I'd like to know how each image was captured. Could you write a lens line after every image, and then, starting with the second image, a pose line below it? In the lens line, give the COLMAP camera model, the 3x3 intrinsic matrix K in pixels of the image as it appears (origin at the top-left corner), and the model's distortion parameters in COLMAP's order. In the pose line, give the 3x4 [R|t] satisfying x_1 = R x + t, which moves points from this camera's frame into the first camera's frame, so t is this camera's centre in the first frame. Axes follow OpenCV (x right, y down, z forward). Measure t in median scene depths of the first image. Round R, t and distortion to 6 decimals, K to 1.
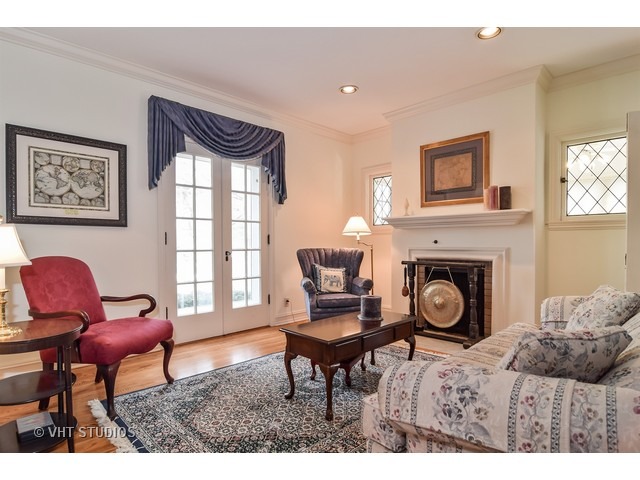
lens RADIAL K [[346.3, 0, 320.7], [0, 346.3, 244.1], [0, 0, 1]] dist [0.011960, -0.003509]
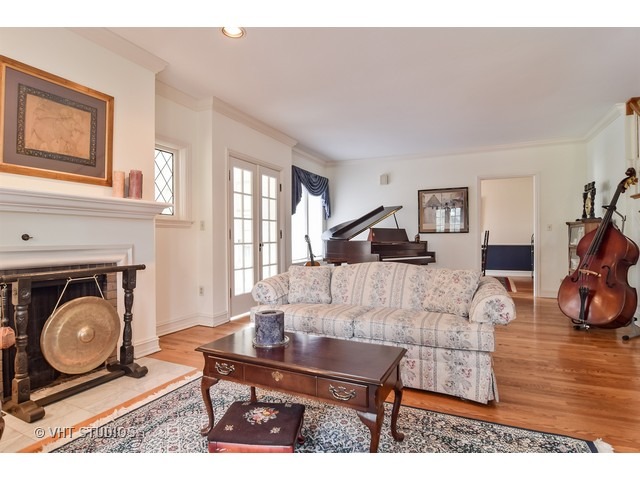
lens RADIAL K [[346.3, 0, 321.3], [0, 346.3, 235.2], [0, 0, 1]] dist [0.011960, -0.003509]
pose [[-0.331895, 0.010910, 0.943253, -0.396045], [0.010993, 0.999910, -0.007698, -0.001097], [-0.943252, 0.007814, -0.331985, 0.787501]]
